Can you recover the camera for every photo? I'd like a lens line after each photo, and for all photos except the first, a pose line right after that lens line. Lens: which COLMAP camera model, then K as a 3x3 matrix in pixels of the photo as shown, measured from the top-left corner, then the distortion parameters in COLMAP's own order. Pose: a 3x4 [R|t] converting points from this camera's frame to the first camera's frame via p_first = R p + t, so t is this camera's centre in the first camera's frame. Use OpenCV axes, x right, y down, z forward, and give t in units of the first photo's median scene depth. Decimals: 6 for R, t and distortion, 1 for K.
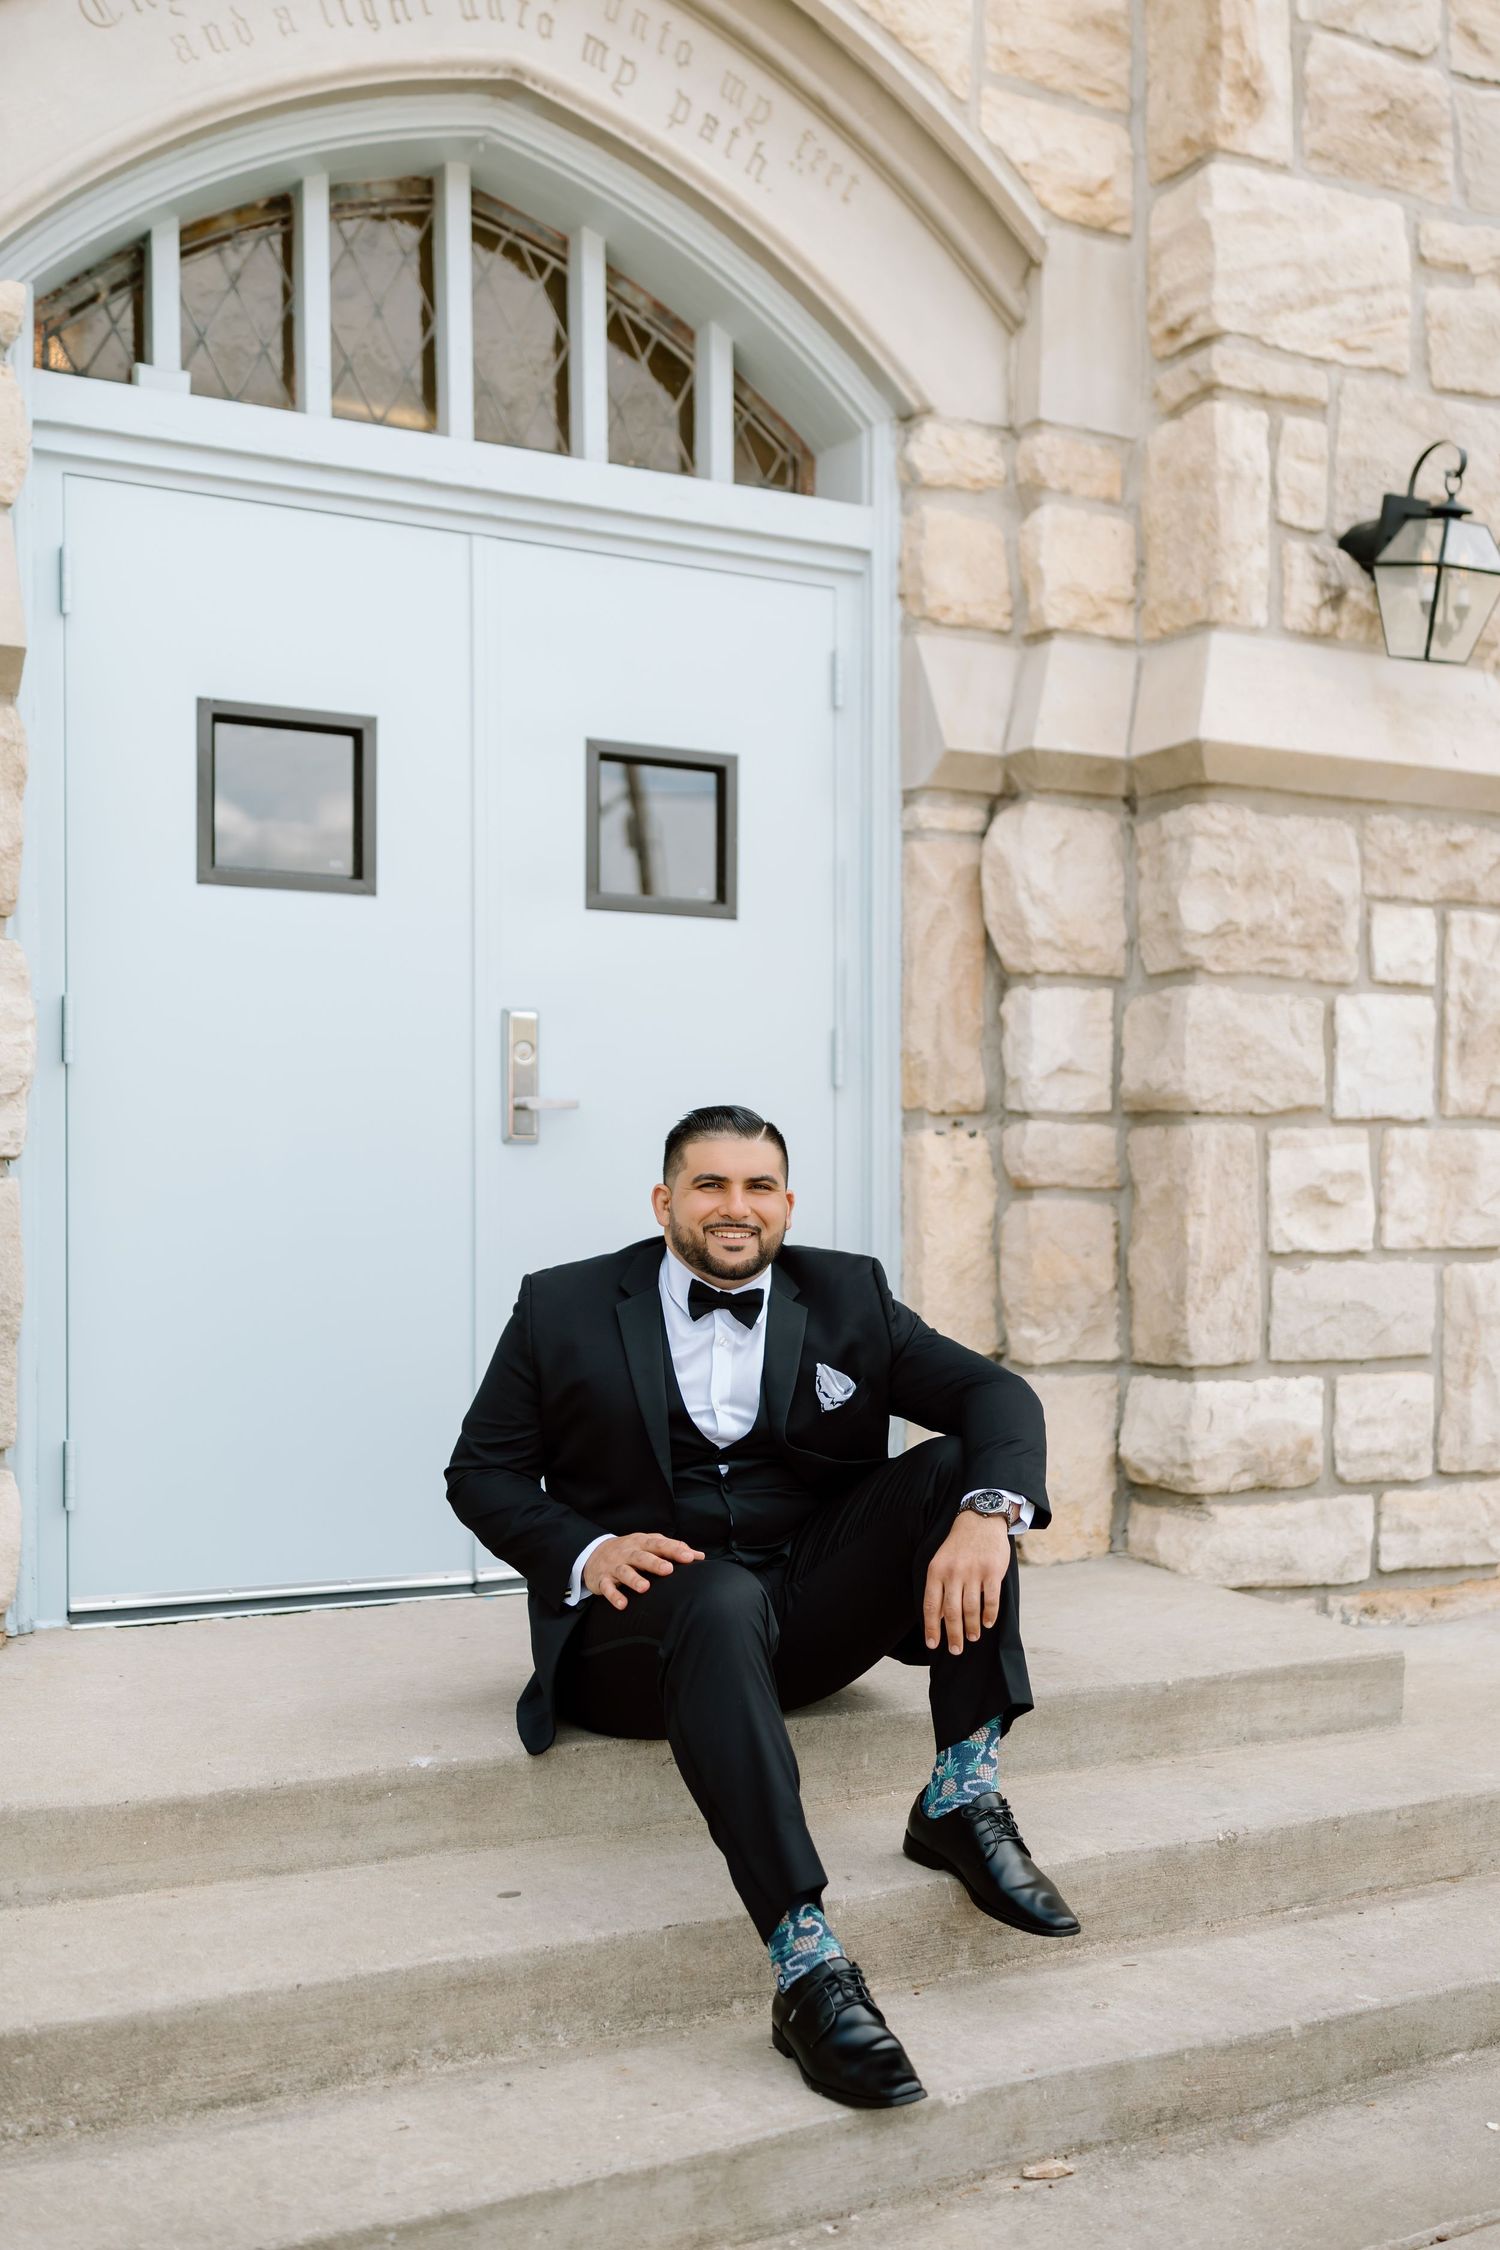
lens RADIAL K [[2344.9, 0, 849.8], [0, 2344.9, 1196.7], [0, 0, 1]] dist [0.009474, -0.018106]
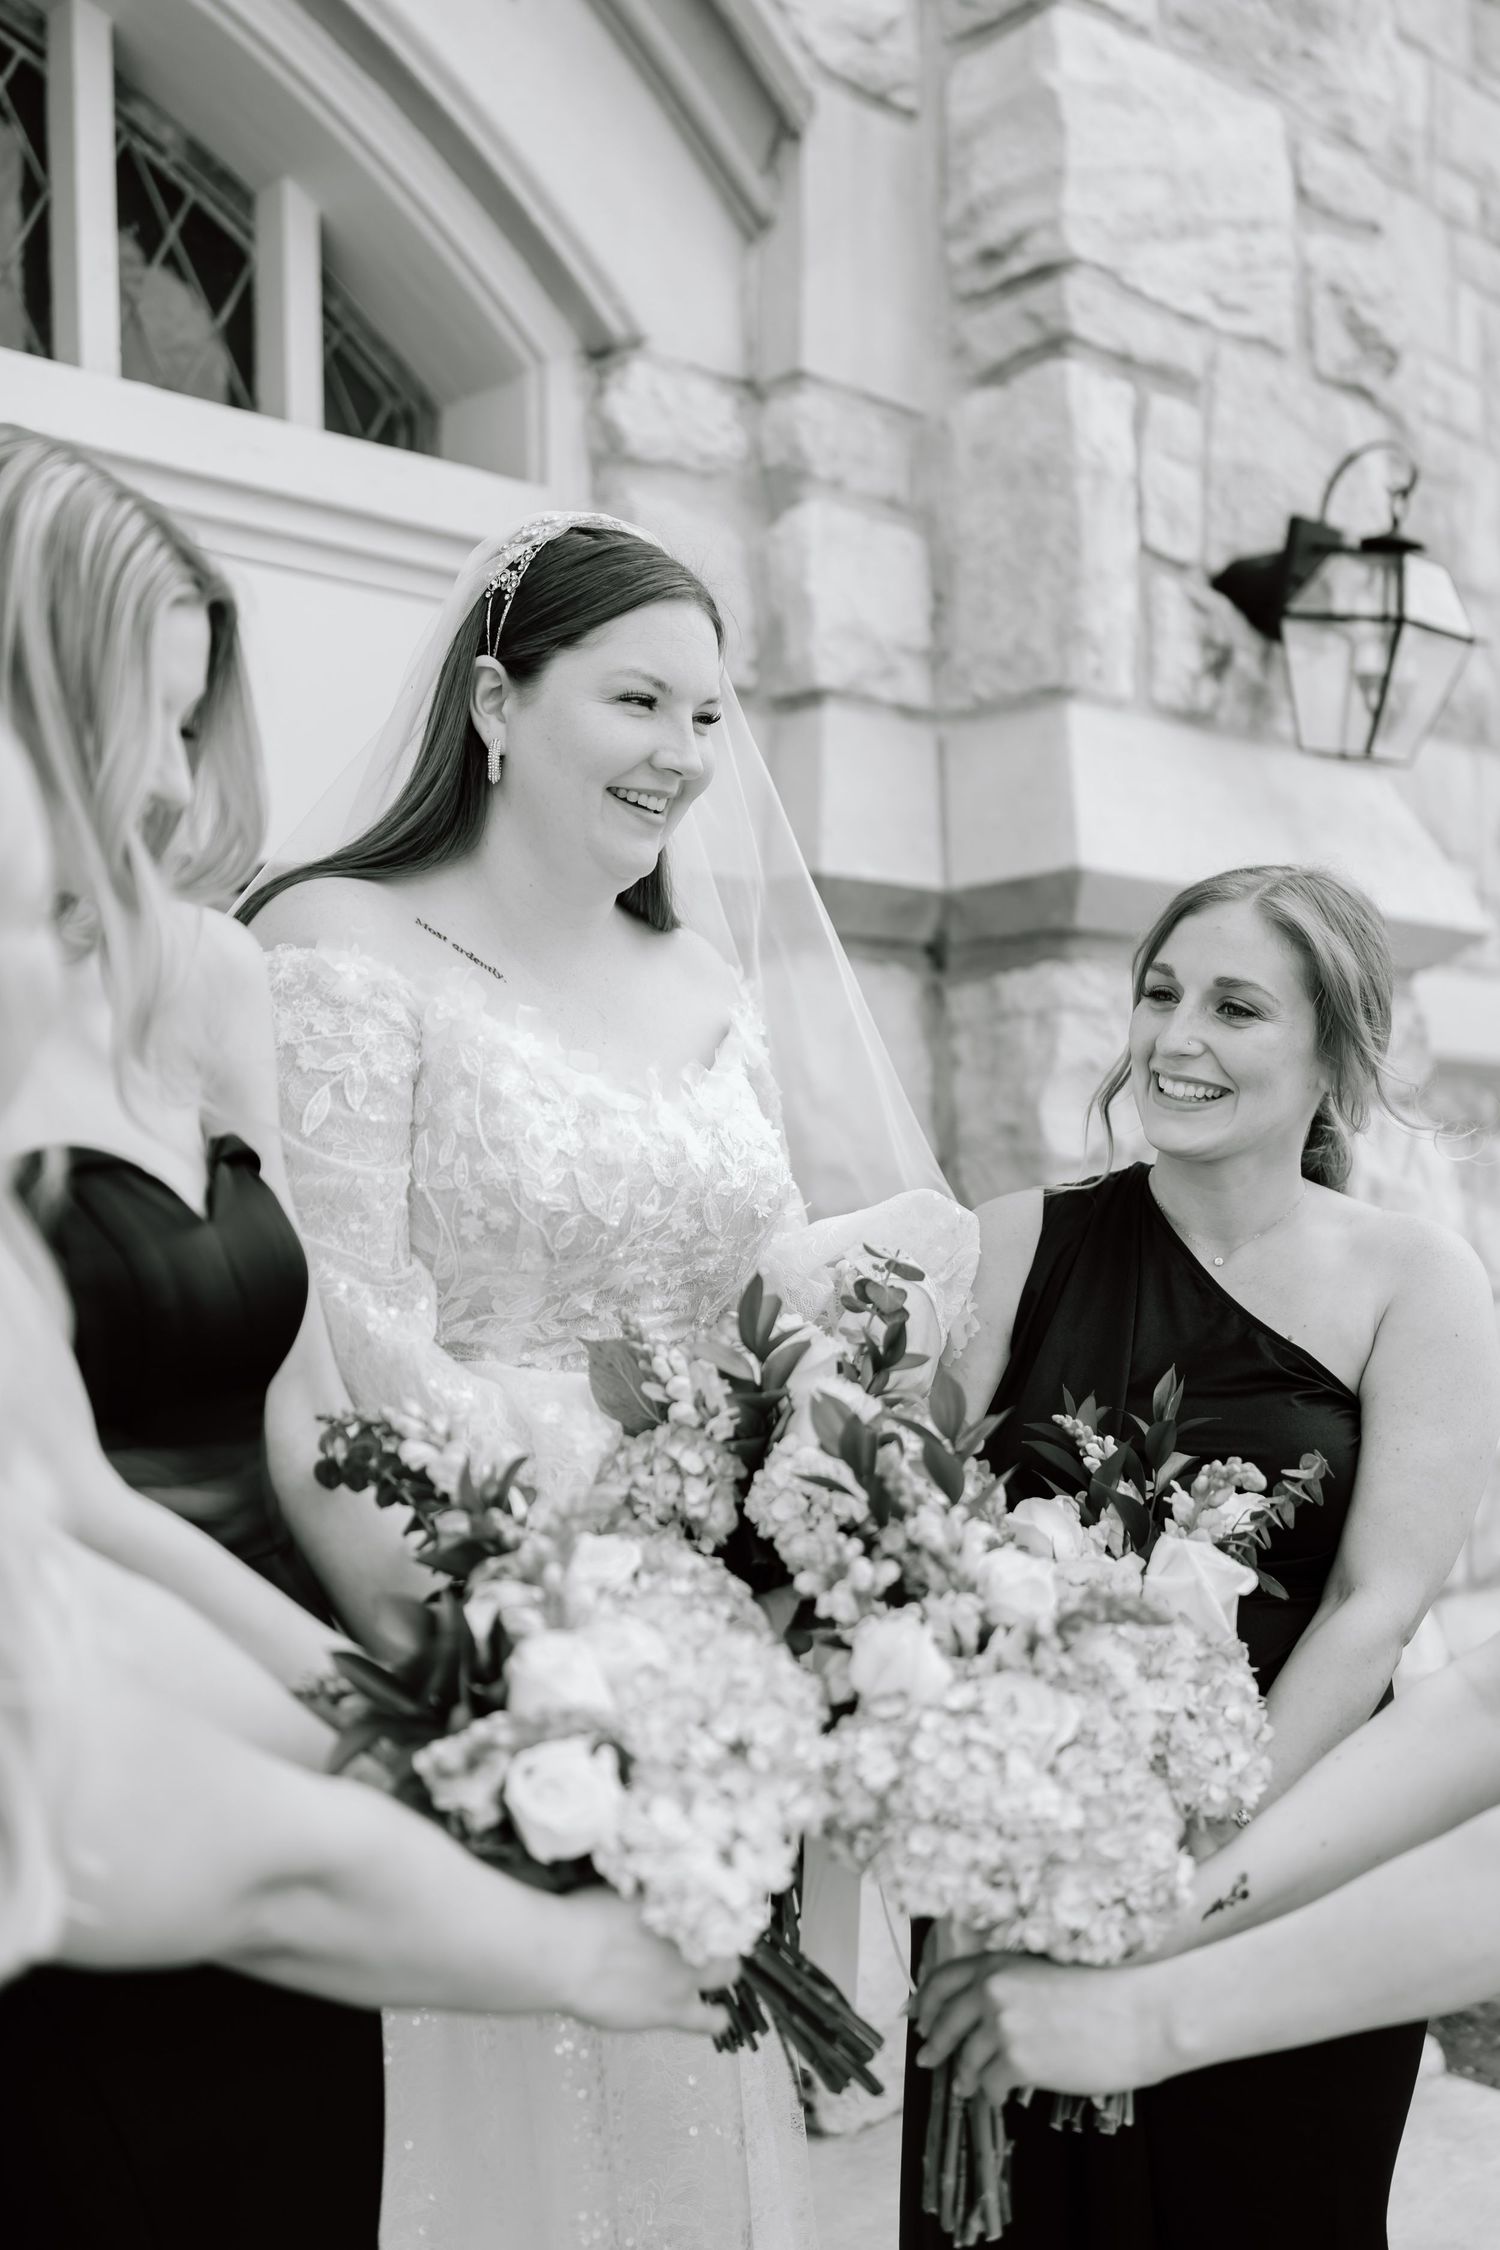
lens RADIAL K [[2338.8, 0, 852.5], [0, 2338.8, 1265.5], [0, 0, 1]] dist [-0.009402, -0.014661]
pose [[0.970592, -0.017460, 0.240095, -0.067001], [0.016855, 0.999847, 0.004573, -0.083914], [-0.240138, -0.000392, 0.970739, 0.364129]]
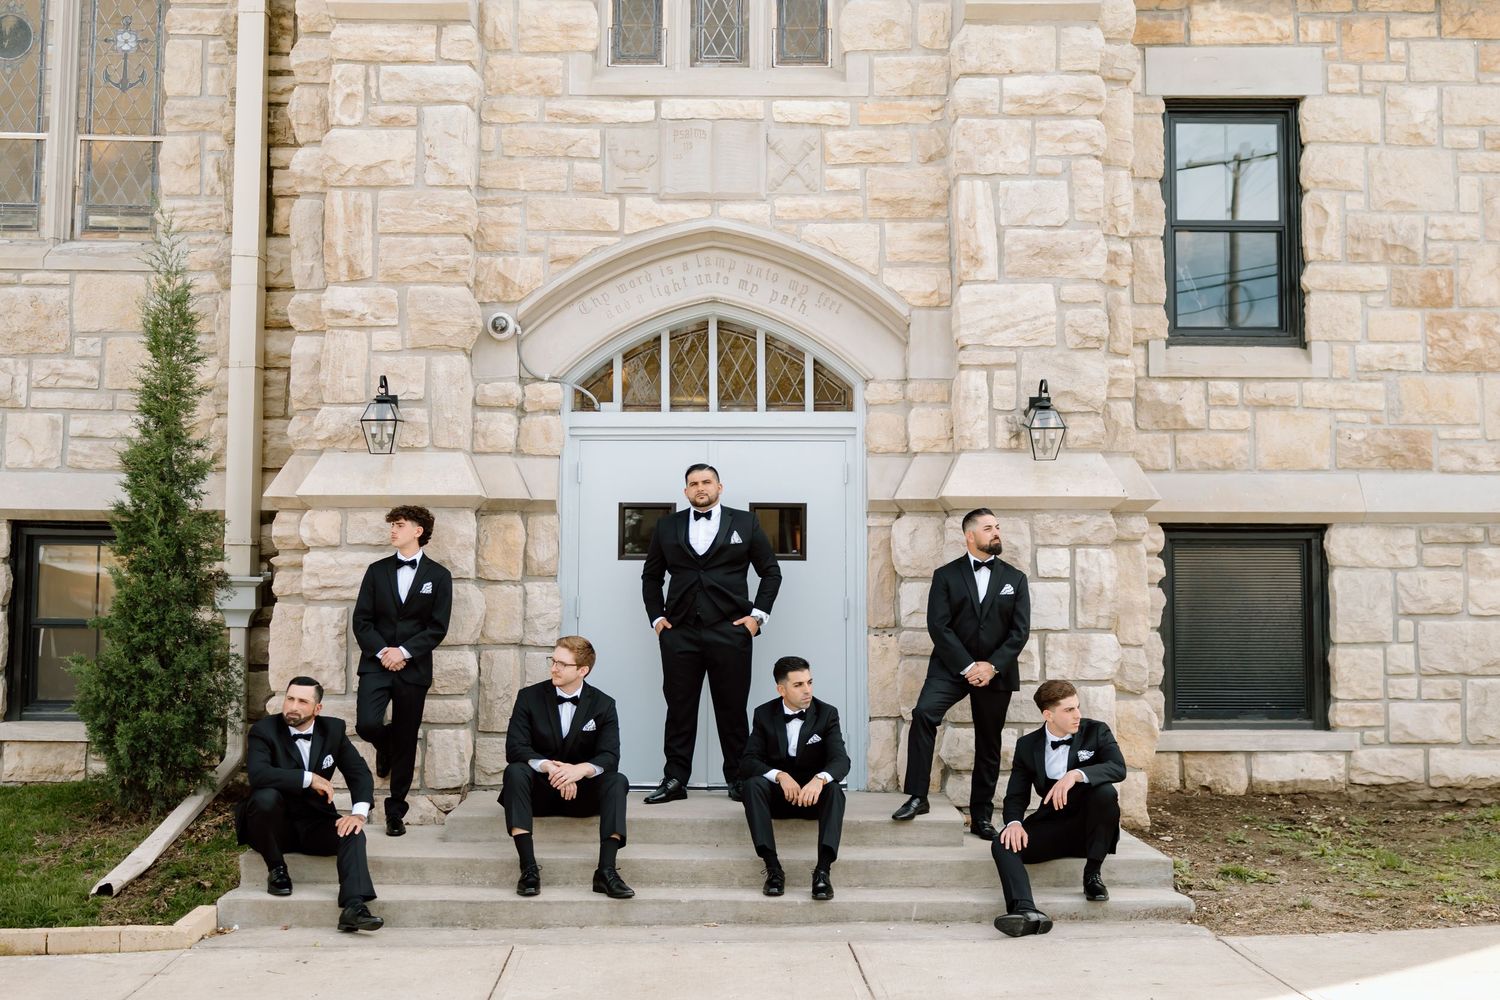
lens RADIAL K [[1598.4, 0, 741.1], [0, 1598.4, 465.7], [0, 0, 1]] dist [0.020116, 0.018245]
pose [[0.883945, -0.041826, -0.465717, 0.790066], [-0.004720, 0.995142, -0.098333, -0.039561], [0.467568, 0.089120, 0.879453, -0.764717]]
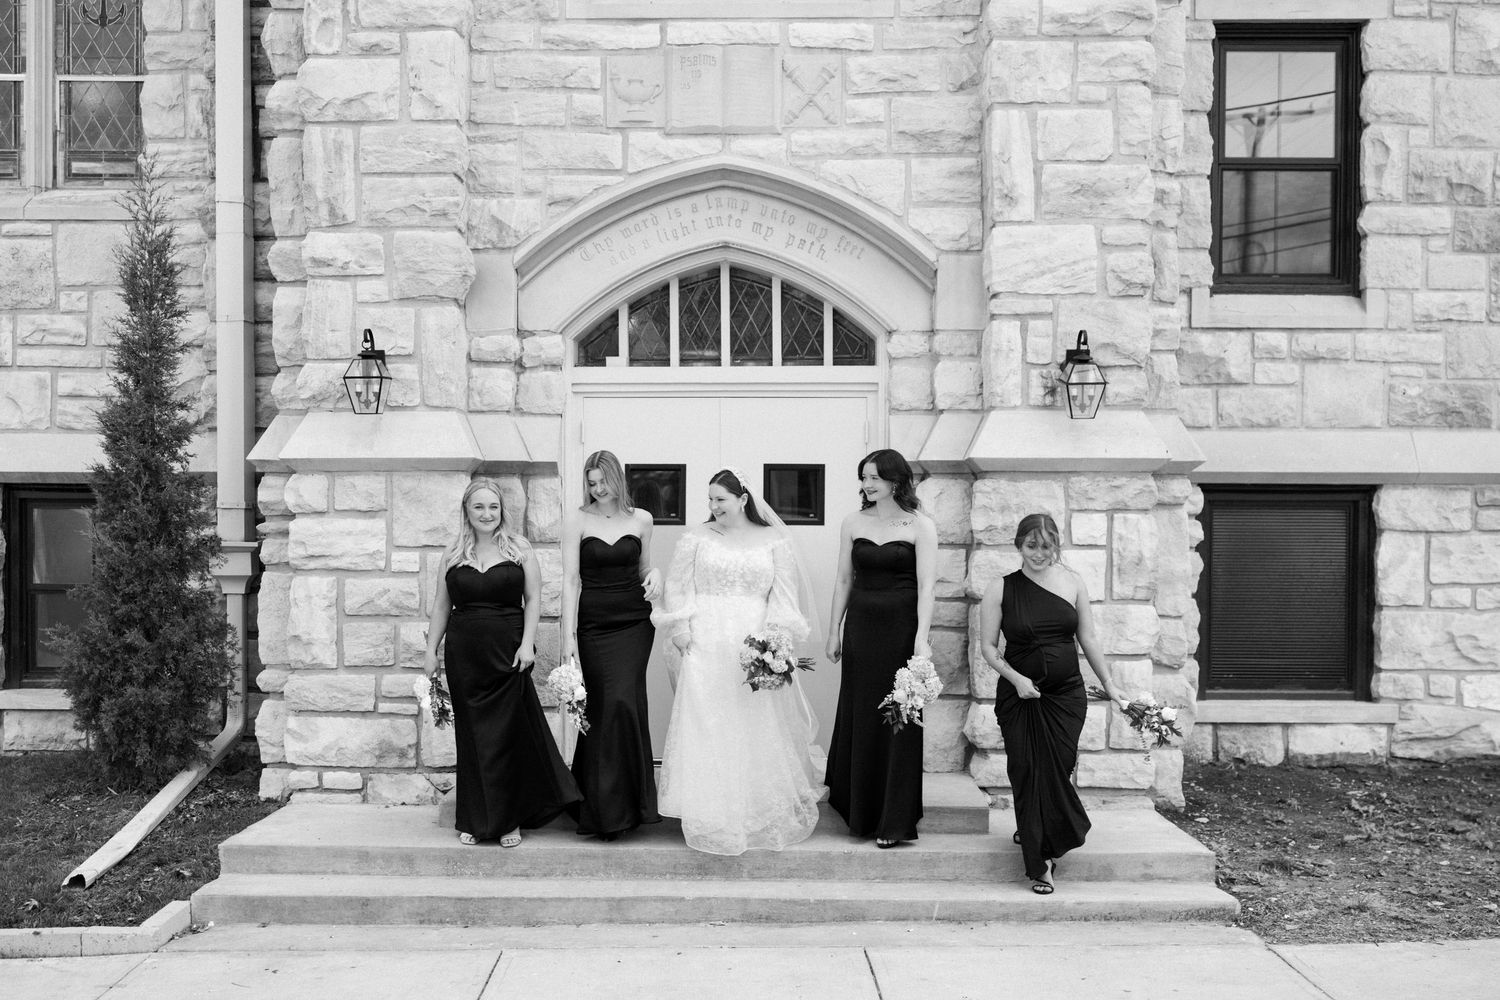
lens RADIAL K [[1497.8, 0, 729.6], [0, 1497.8, 573.6], [0, 0, 1]] dist [-0.008668, -0.035313]
pose [[0.870370, 0.007600, -0.492339, 0.701402], [-0.004991, 0.999966, 0.006611, -0.071894], [0.492372, -0.003297, 0.870378, -0.555508]]
